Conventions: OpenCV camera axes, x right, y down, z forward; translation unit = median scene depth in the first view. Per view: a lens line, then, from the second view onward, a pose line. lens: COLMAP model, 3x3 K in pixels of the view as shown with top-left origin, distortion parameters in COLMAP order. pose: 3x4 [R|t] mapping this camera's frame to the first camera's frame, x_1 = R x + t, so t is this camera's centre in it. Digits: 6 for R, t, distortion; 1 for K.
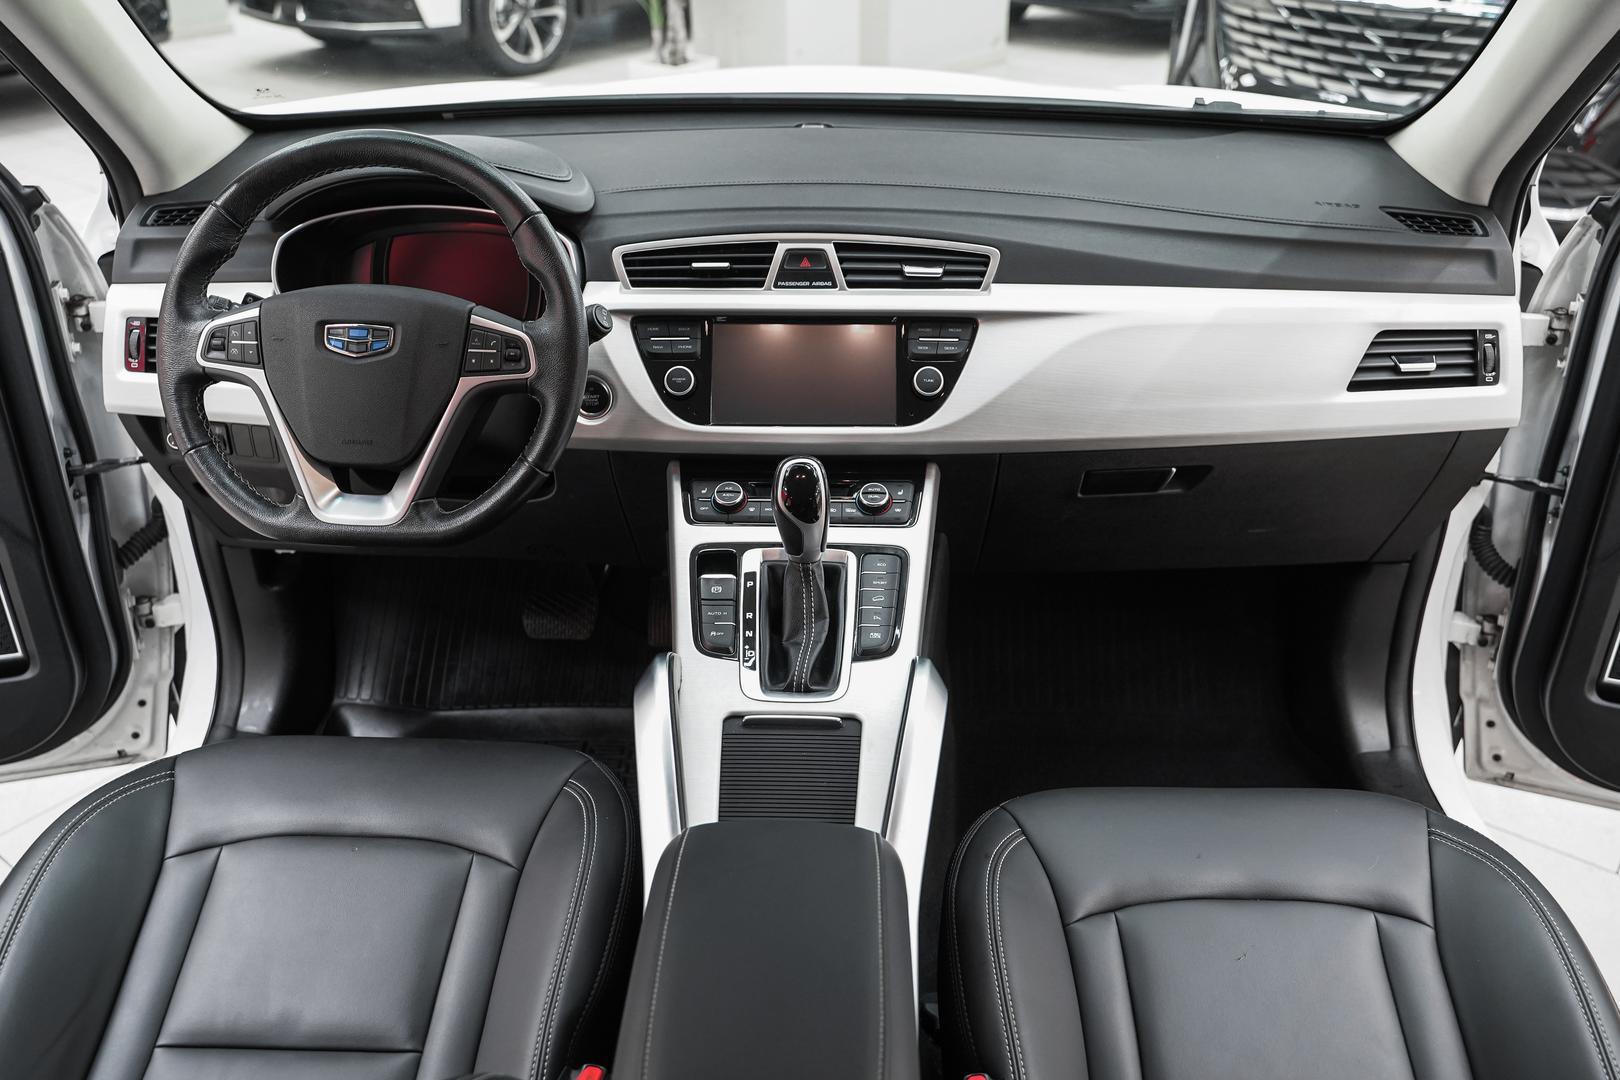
lens RADIAL K [[1279.0, 0, 810.0], [0, 1279.0, 540.0], [0, 0, 1]] dist [-0.008389, -0.001804]
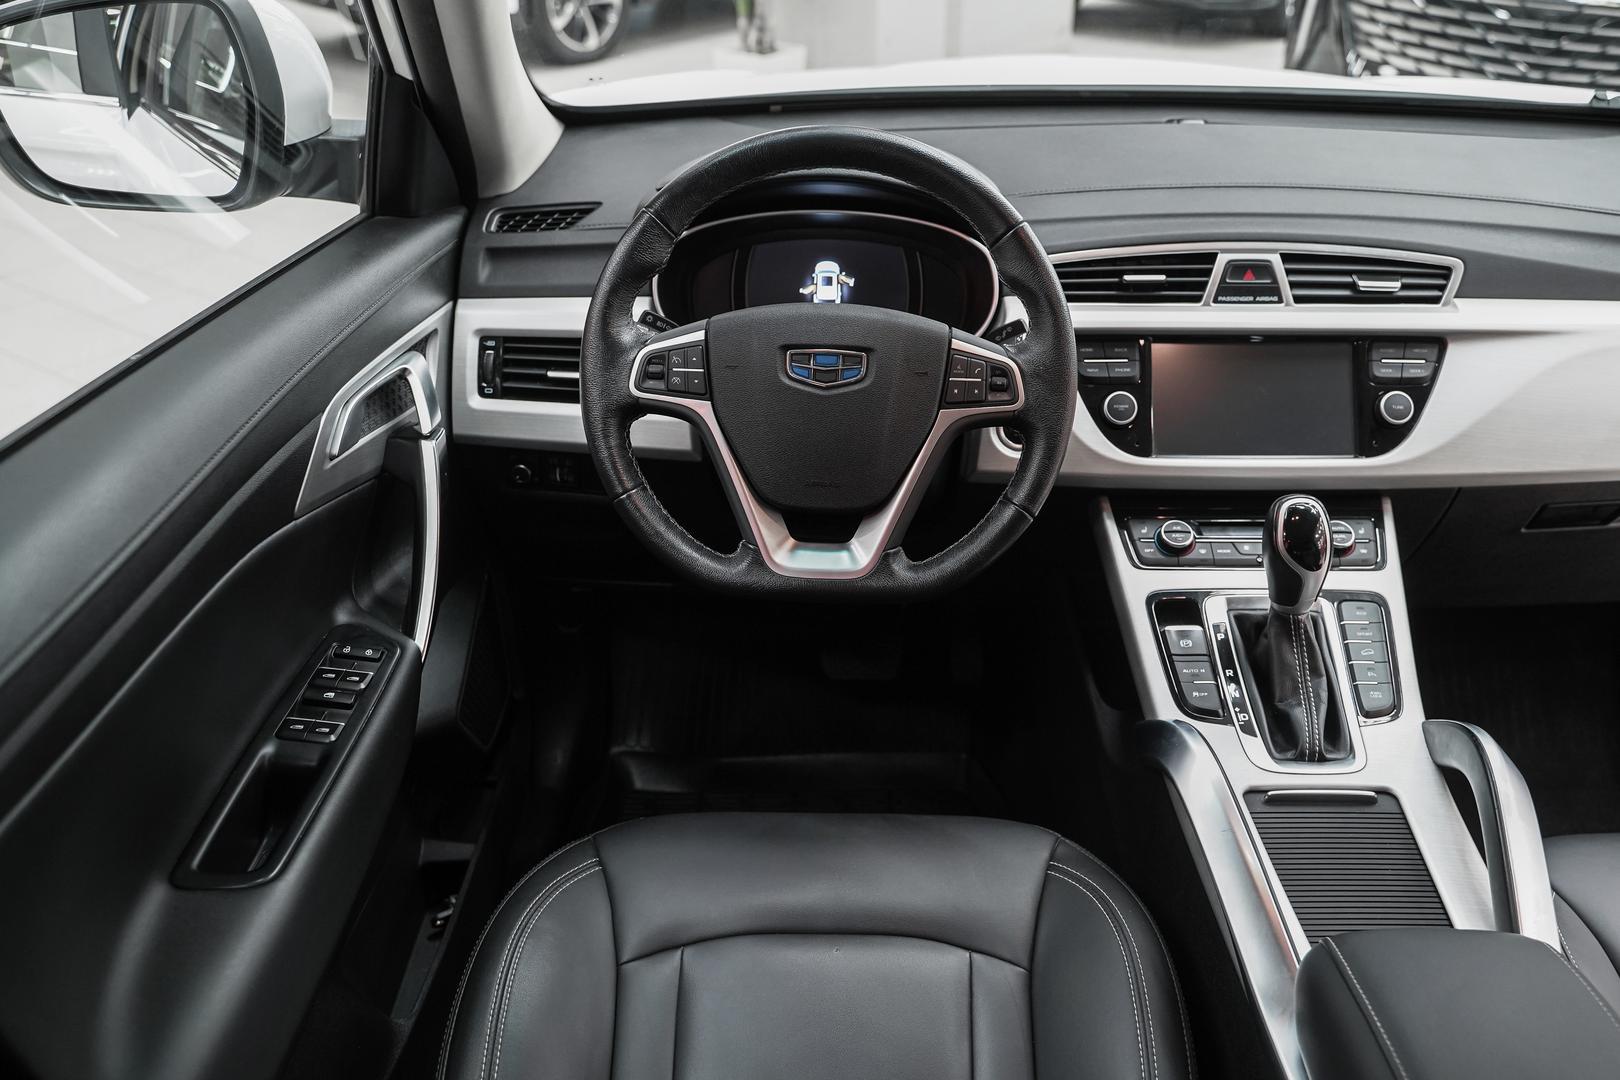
lens RADIAL K [[1289.2, 0, 865.6], [0, 1289.2, 571.0], [0, 0, 1]] dist [-0.003440, -0.007646]
pose [[0.999574, -0.007116, 0.028291, -0.301759], [0.006423, 0.999679, 0.024518, -0.033214], [-0.028456, -0.024326, 0.999299, 0.098237]]
